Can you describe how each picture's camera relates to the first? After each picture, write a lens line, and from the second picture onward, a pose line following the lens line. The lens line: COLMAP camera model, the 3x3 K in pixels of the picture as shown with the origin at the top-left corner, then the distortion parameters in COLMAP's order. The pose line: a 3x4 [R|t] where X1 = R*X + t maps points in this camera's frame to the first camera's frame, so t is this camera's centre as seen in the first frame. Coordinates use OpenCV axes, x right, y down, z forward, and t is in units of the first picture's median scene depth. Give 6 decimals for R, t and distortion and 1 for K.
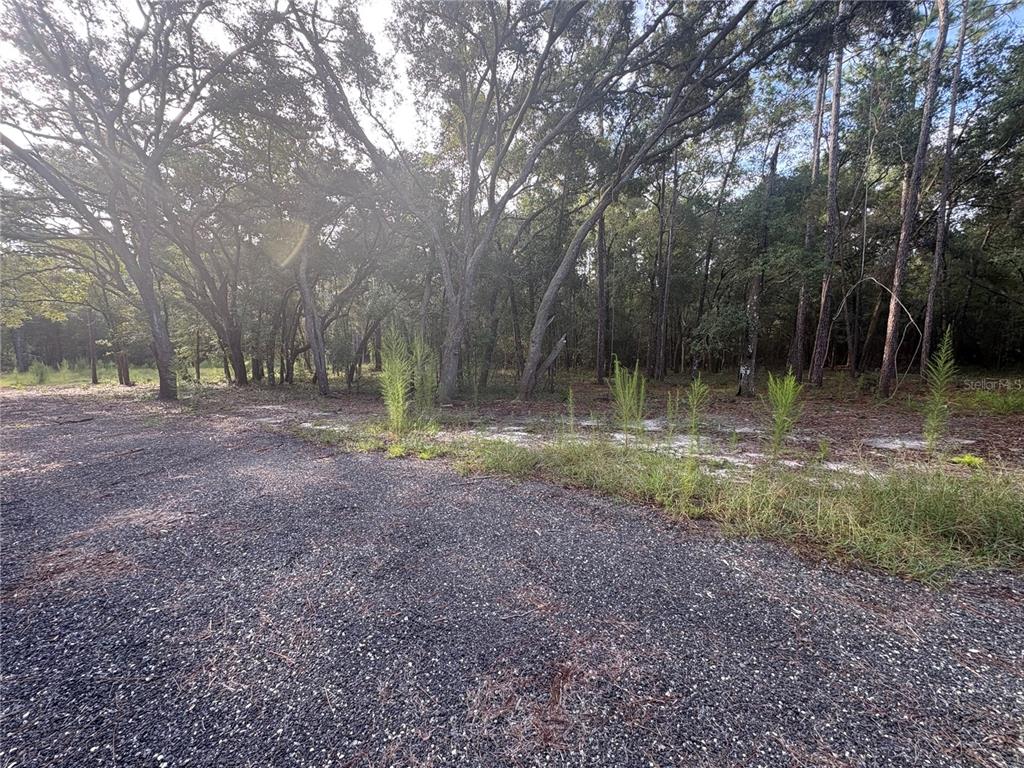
lens RADIAL K [[407.1, 0, 509.1], [0, 407.1, 386.5], [0, 0, 1]] dist [0.000801, -0.000049]
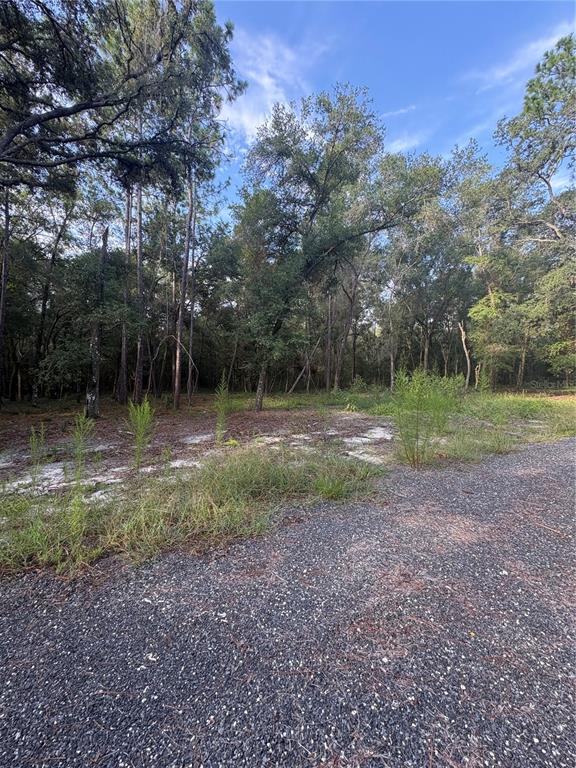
lens RADIAL K [[305.4, 0, 288.9], [0, 305.4, 384.4], [0, 0, 1]] dist [0.000801, -0.000049]
pose [[0.425445, -0.010371, 0.904925, 0.001977], [0.075425, 0.996862, -0.024035, -0.010084], [-0.901836, 0.078479, 0.424892, 0.066338]]
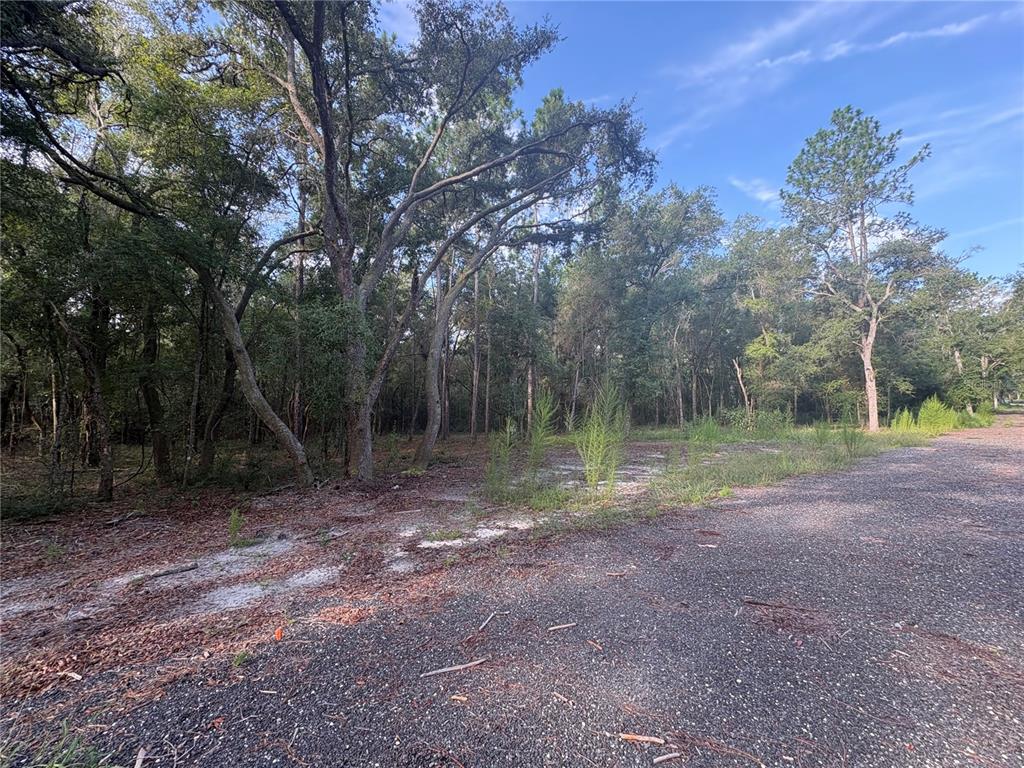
lens RADIAL K [[407.1, 0, 507.0], [0, 407.1, 384.7], [0, 0, 1]] dist [0.000801, -0.000049]
pose [[0.295712, 0.061630, 0.953287, -0.374968], [0.107565, 0.989422, -0.097333, -0.064775], [-0.949202, 0.131323, 0.285955, 0.329334]]
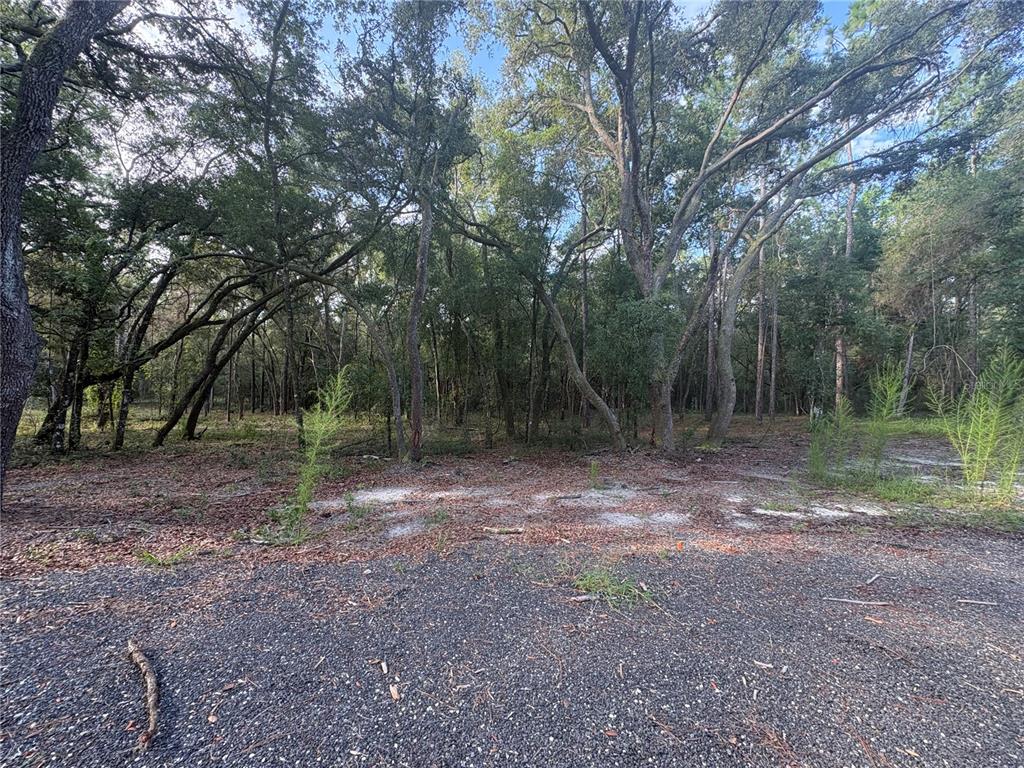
lens RADIAL K [[407.1, 0, 510.0], [0, 407.1, 383.8], [0, 0, 1]] dist [0.000801, -0.000049]
pose [[0.781641, 0.011601, 0.623621, -0.531011], [0.063836, 0.993089, -0.098485, -0.067204], [-0.620453, 0.116789, 0.775499, 0.361237]]
